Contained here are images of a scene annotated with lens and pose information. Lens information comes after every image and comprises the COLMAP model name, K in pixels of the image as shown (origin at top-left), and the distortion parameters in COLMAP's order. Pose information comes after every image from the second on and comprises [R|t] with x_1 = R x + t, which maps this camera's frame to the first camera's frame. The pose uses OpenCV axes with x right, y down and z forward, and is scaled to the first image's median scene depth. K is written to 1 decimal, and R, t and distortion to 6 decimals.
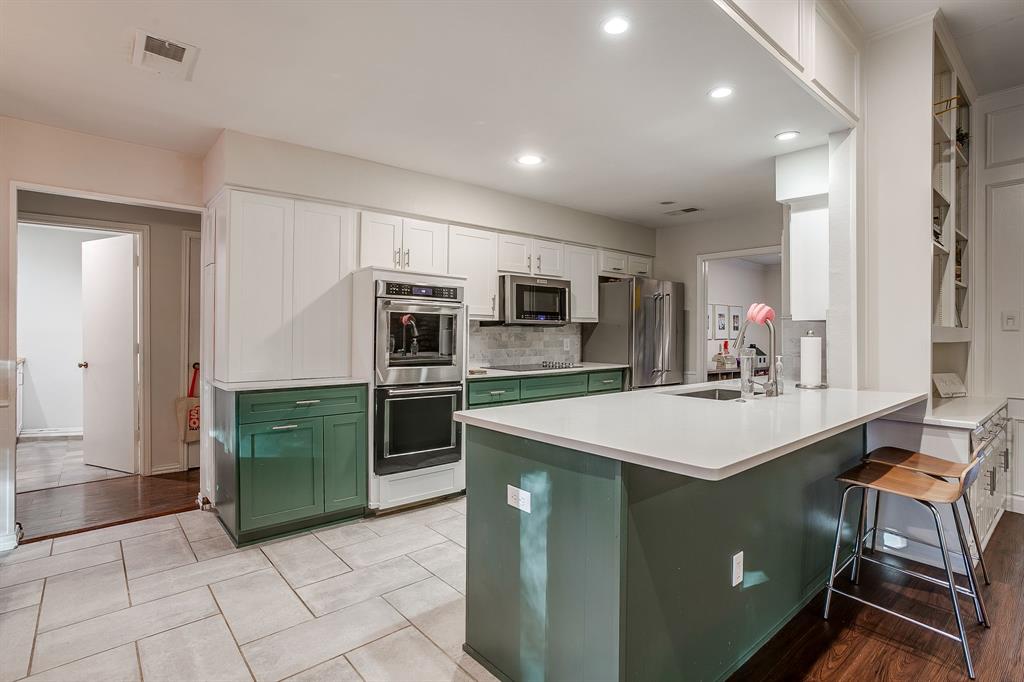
lens RADIAL K [[488.5, 0, 510.3], [0, 488.5, 334.7], [0, 0, 1]] dist [0.002974, 0.000784]
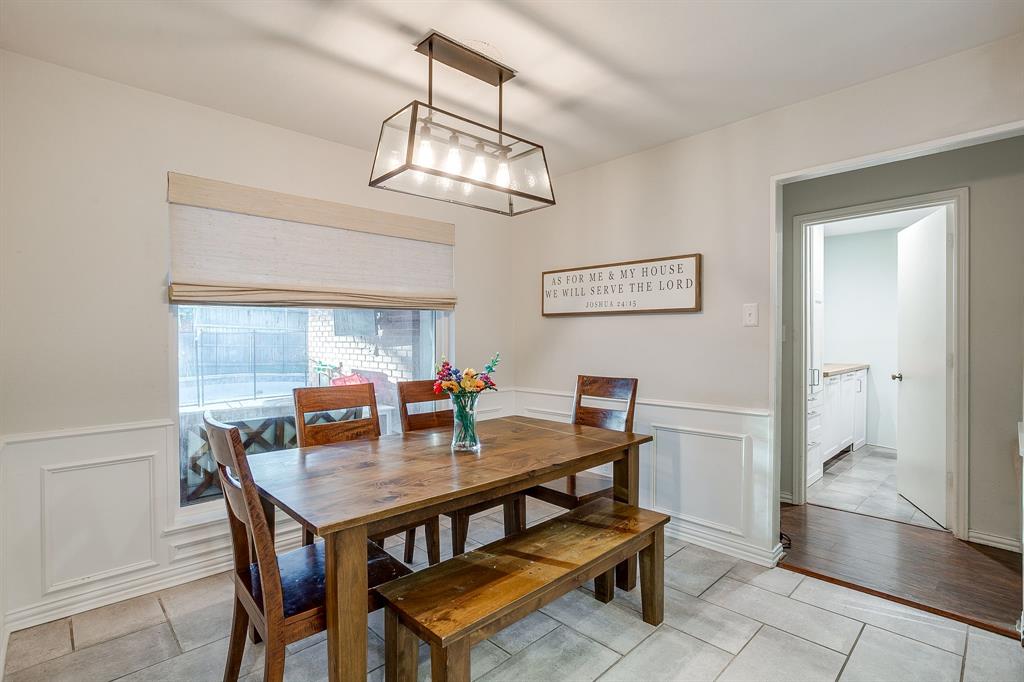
lens RADIAL K [[488.5, 0, 510.2], [0, 488.5, 341.4], [0, 0, 1]] dist [0.002974, 0.000784]
pose [[0.061494, 0.005261, -0.998094, -0.073049], [-0.004886, 0.999976, 0.004970, -0.000525], [0.998095, 0.004571, 0.061518, 0.301001]]
